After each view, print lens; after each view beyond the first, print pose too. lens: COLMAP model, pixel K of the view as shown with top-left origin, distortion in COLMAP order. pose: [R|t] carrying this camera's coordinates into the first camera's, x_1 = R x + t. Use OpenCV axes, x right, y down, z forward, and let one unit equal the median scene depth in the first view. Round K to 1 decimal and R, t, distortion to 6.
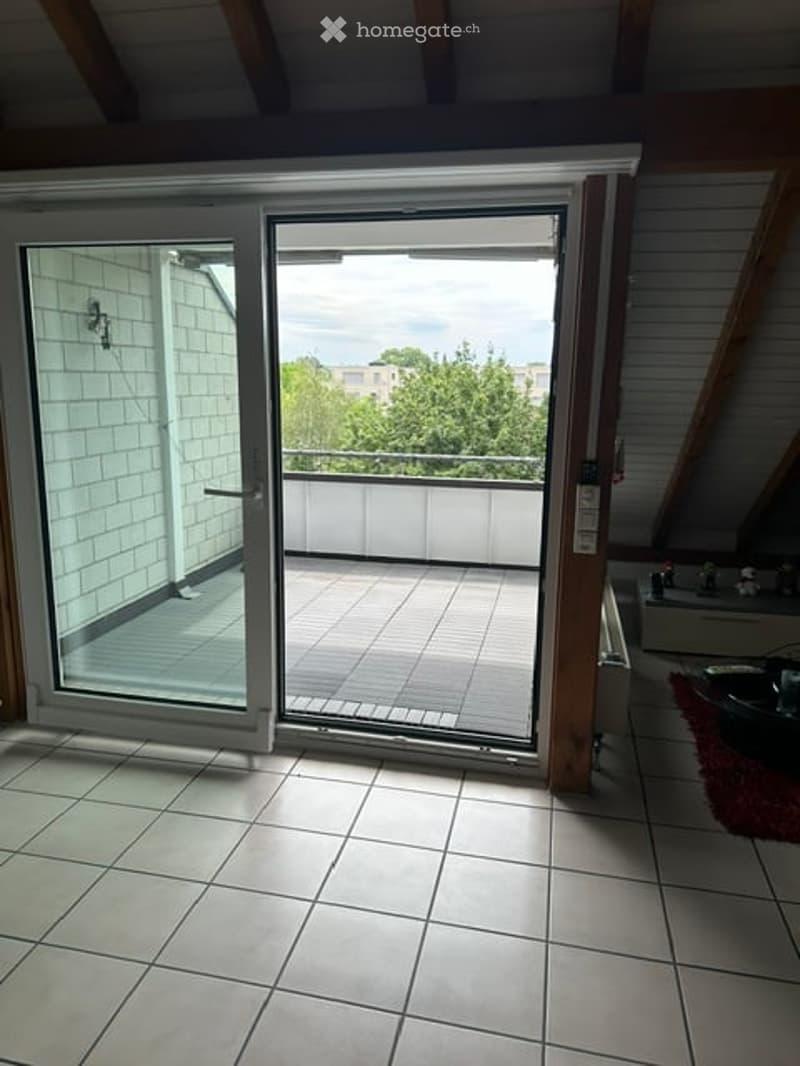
lens RADIAL K [[761.5, 0, 396.9], [0, 761.5, 539.7], [0, 0, 1]] dist [0.042061, 0.000596]
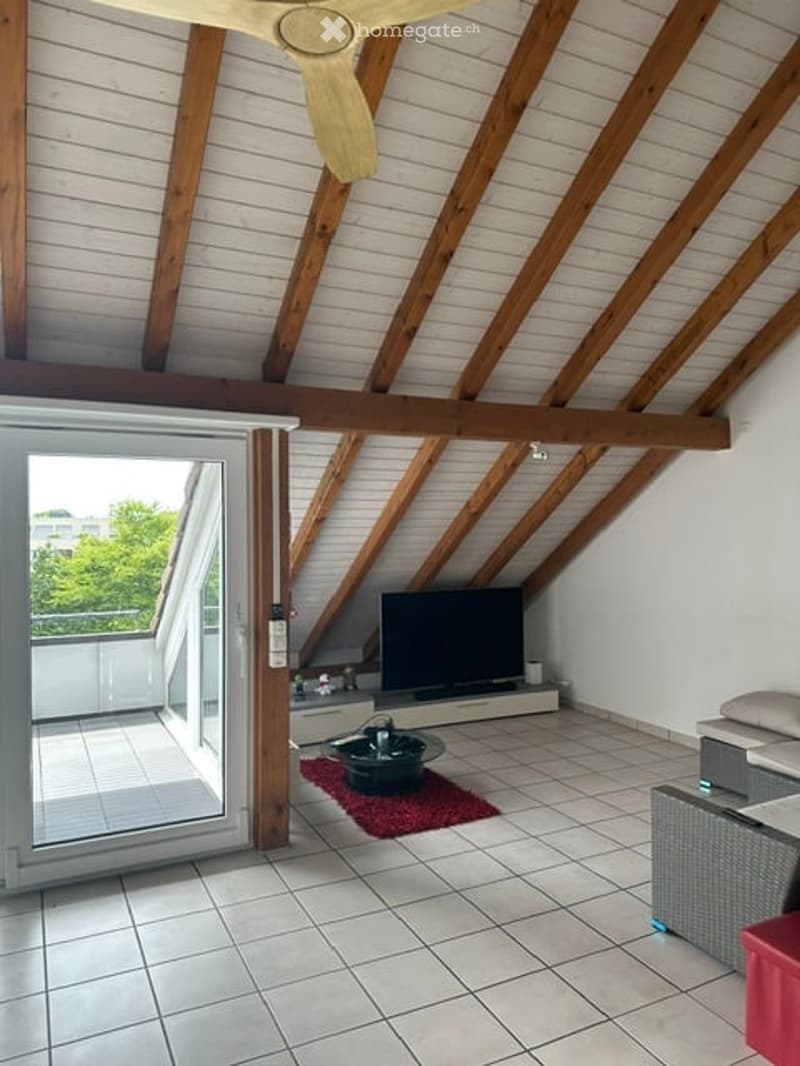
lens RADIAL K [[761.5, 0, 396.9], [0, 761.5, 539.7], [0, 0, 1]] dist [0.042061, 0.000596]
pose [[0.775482, -0.027610, 0.630766, -0.400996], [0.149889, 0.978533, -0.141446, 0.015586], [-0.613320, 0.204234, 0.762973, -0.246628]]
